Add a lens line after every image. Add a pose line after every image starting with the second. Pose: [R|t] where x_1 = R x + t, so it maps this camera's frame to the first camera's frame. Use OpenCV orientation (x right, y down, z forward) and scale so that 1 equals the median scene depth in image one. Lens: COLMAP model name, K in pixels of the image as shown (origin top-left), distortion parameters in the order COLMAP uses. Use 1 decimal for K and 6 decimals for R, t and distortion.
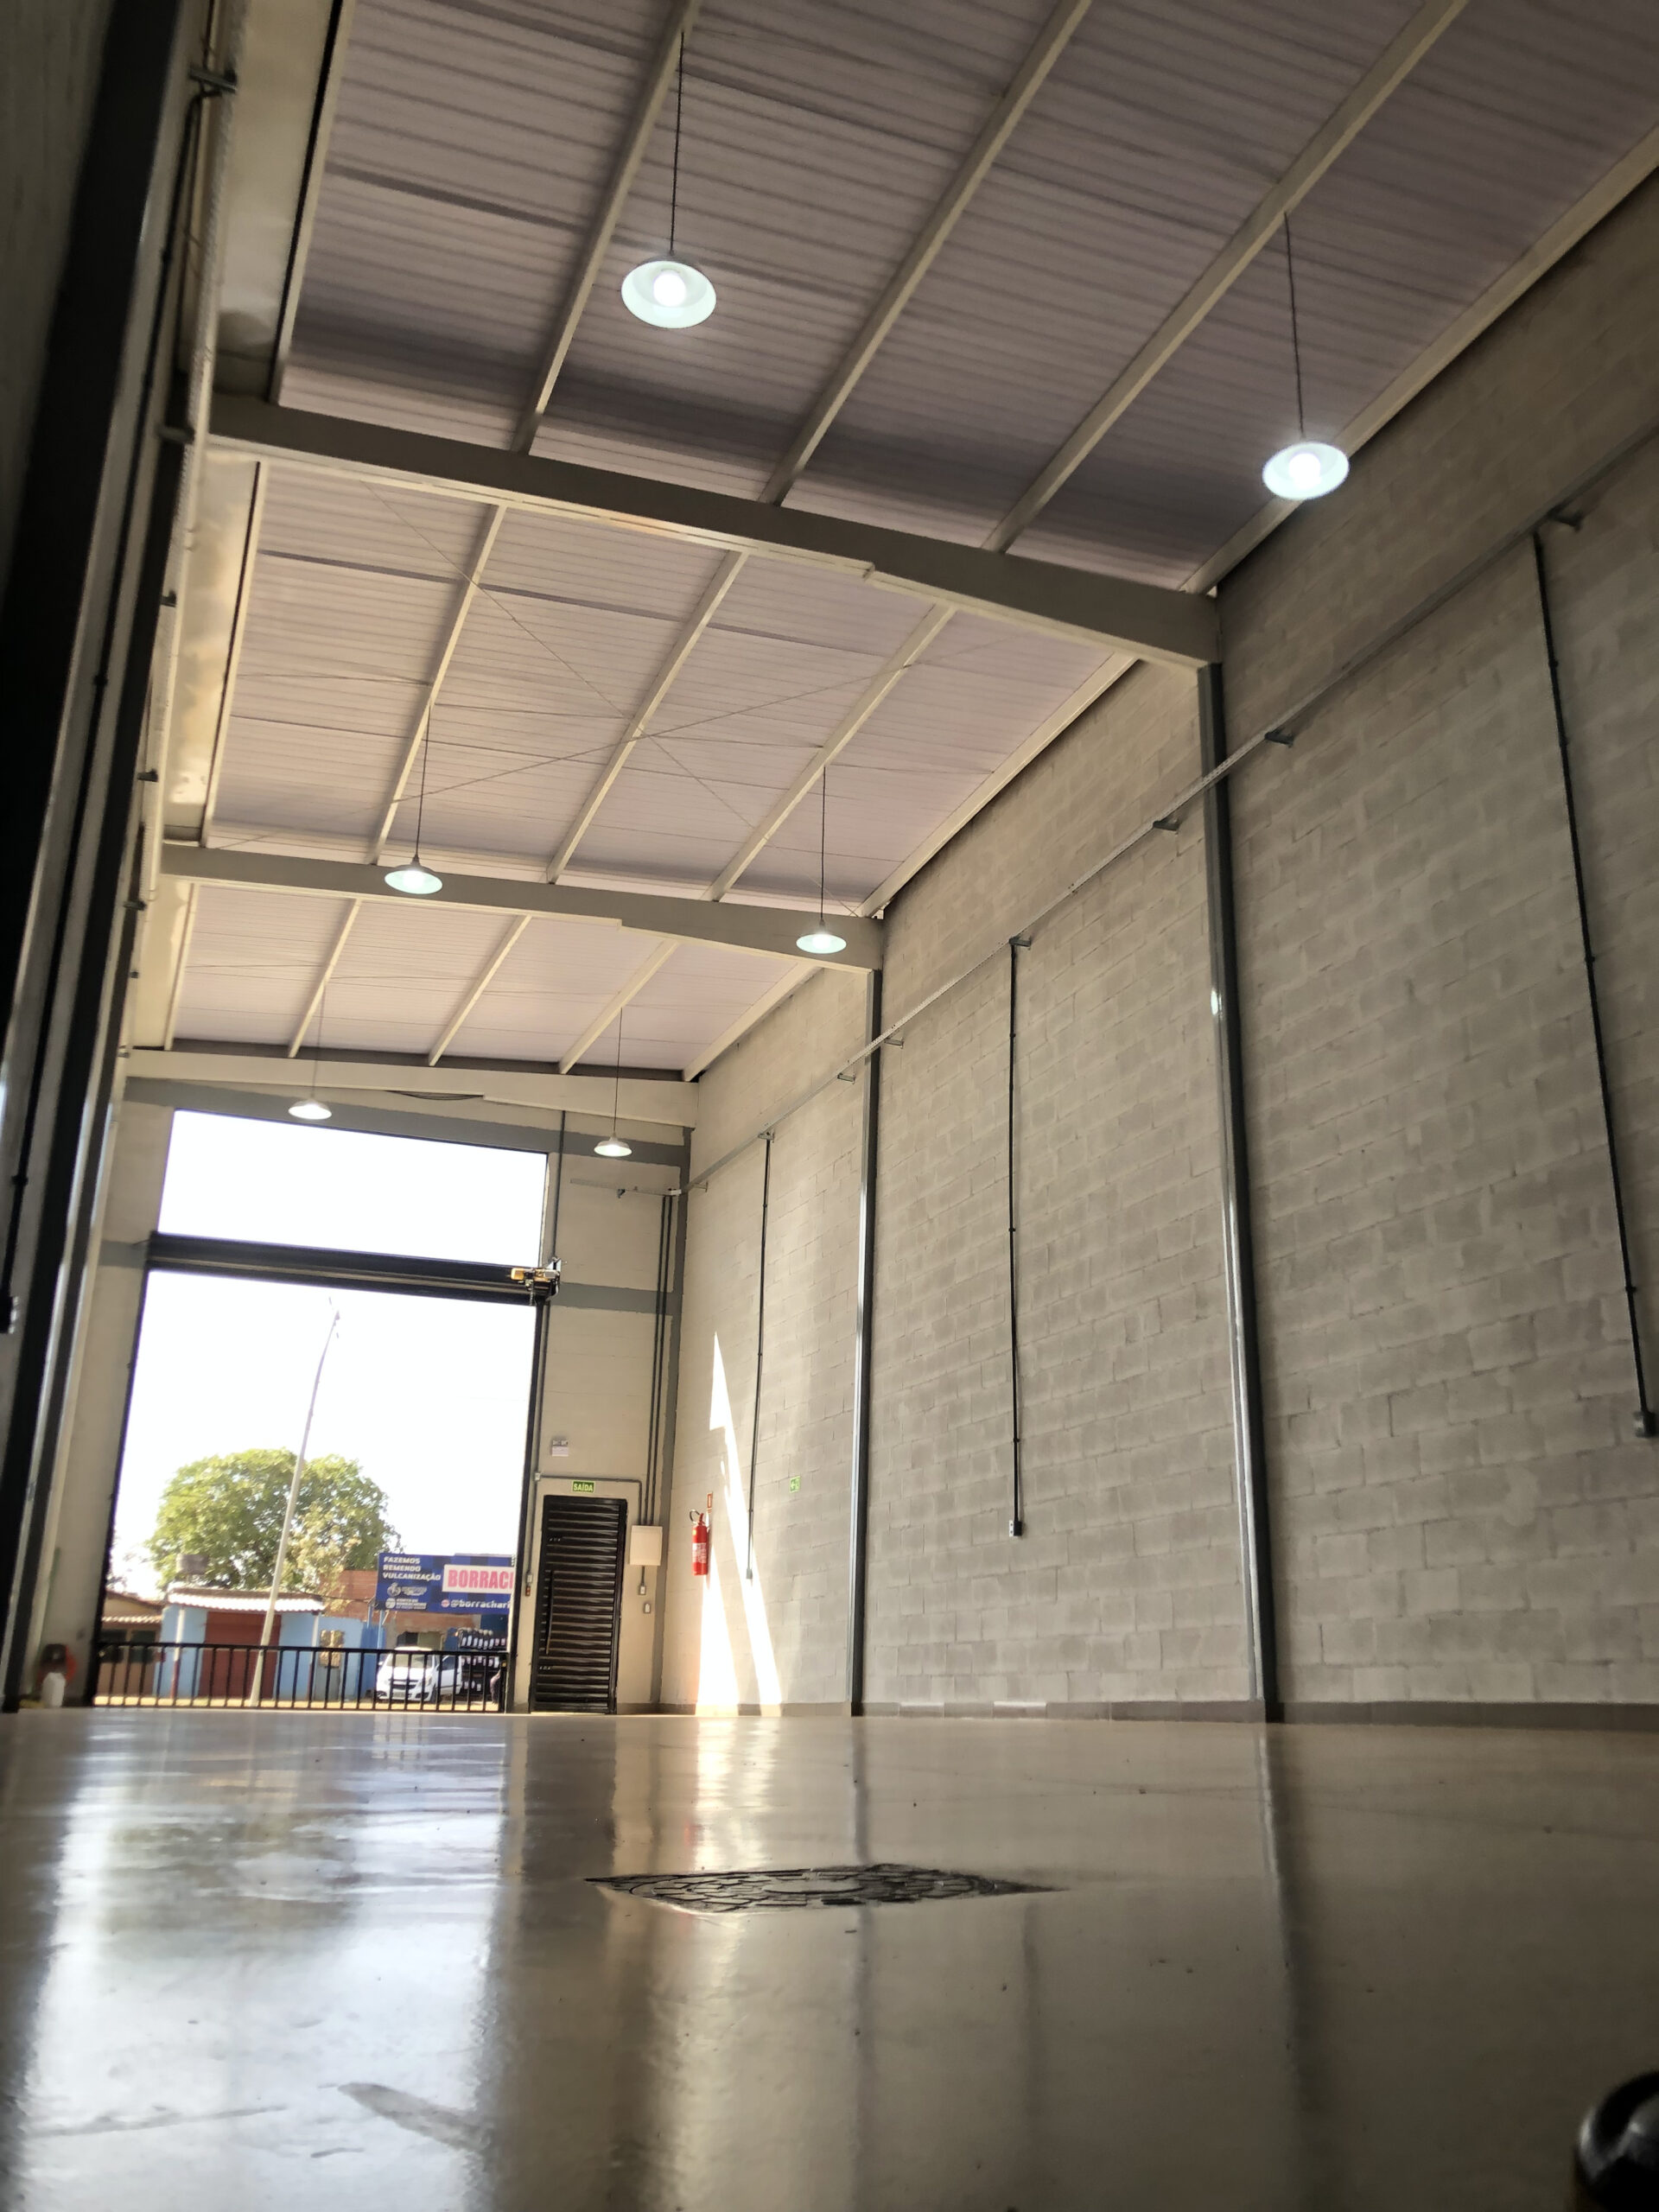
lens RADIAL K [[1793.3, 0, 908.3], [0, 1793.3, 1108.6], [0, 0, 1]] dist [0.200918, -0.514561]
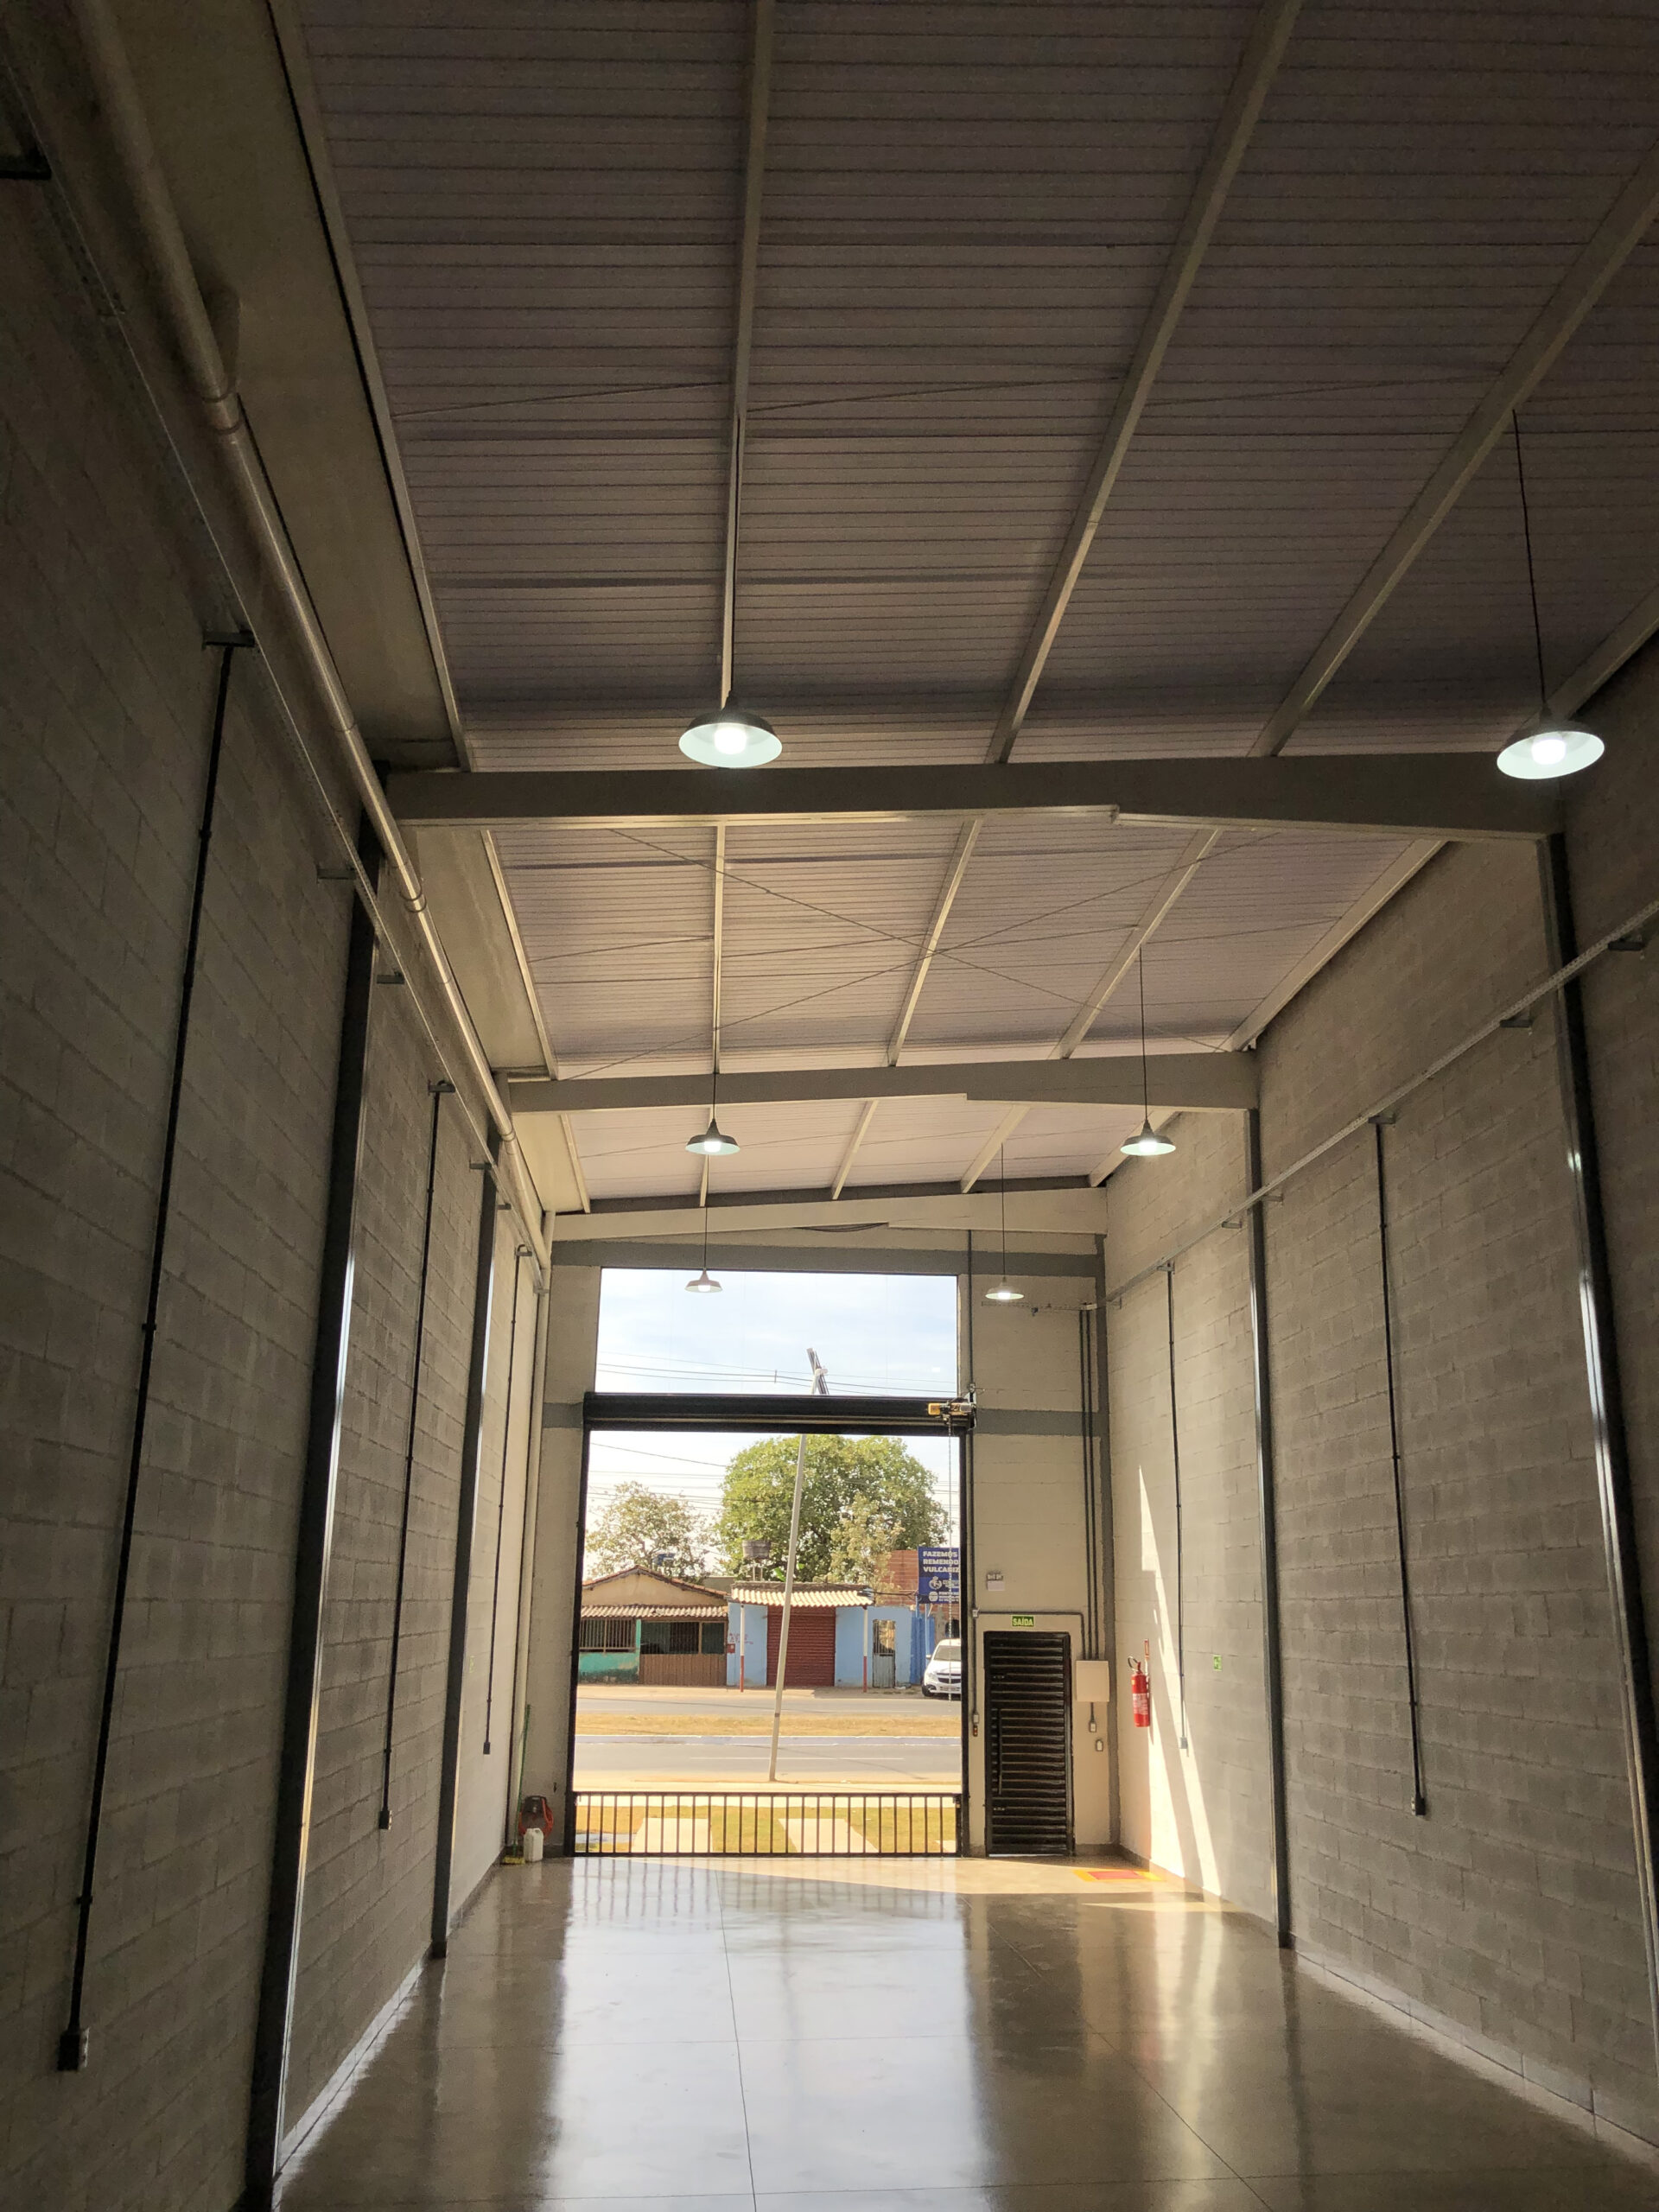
lens RADIAL K [[1854.9, 0, 898.8], [0, 1854.9, 1108.2], [0, 0, 1]] dist [0.007081, -0.006008]
pose [[0.950184, -0.081118, -0.300951, 0.090613], [0.098749, 0.994147, 0.043817, -0.131839], [0.295635, -0.071353, 0.952633, 0.063306]]
